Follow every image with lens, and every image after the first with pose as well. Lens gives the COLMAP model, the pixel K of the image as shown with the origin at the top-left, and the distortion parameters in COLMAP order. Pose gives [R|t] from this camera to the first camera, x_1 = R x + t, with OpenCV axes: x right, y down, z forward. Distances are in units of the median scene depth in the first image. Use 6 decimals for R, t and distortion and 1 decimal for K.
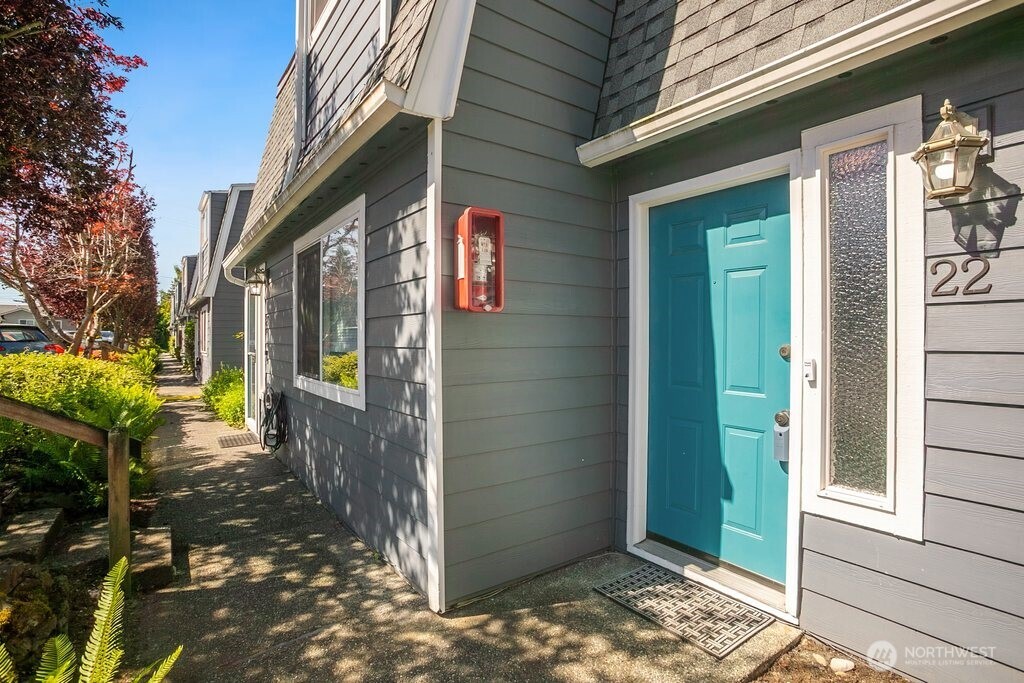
lens RADIAL K [[501.6, 0, 512.0], [0, 501.6, 341.5], [0, 0, 1]] dist [-0.069030, 0.025905]
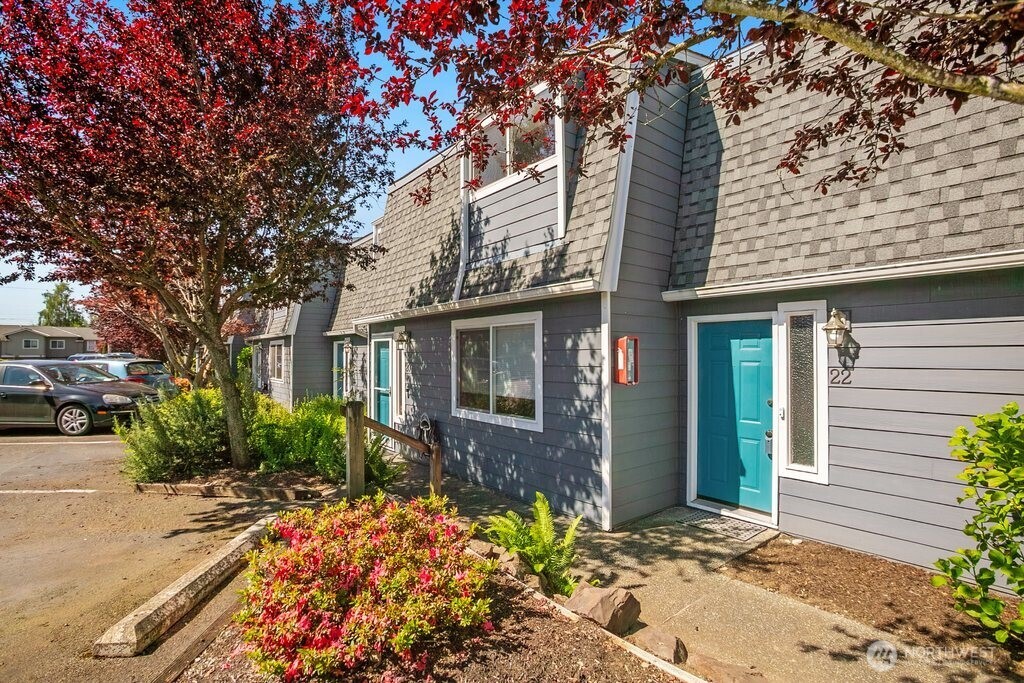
lens RADIAL K [[487.8, 0, 514.9], [0, 487.8, 351.7], [0, 0, 1]] dist [-0.048739, 0.000400]
pose [[0.999131, -0.004976, 0.041378, -0.605449], [0.005418, 0.999929, -0.010591, -0.175033], [-0.041322, 0.010806, 0.999087, -0.990049]]
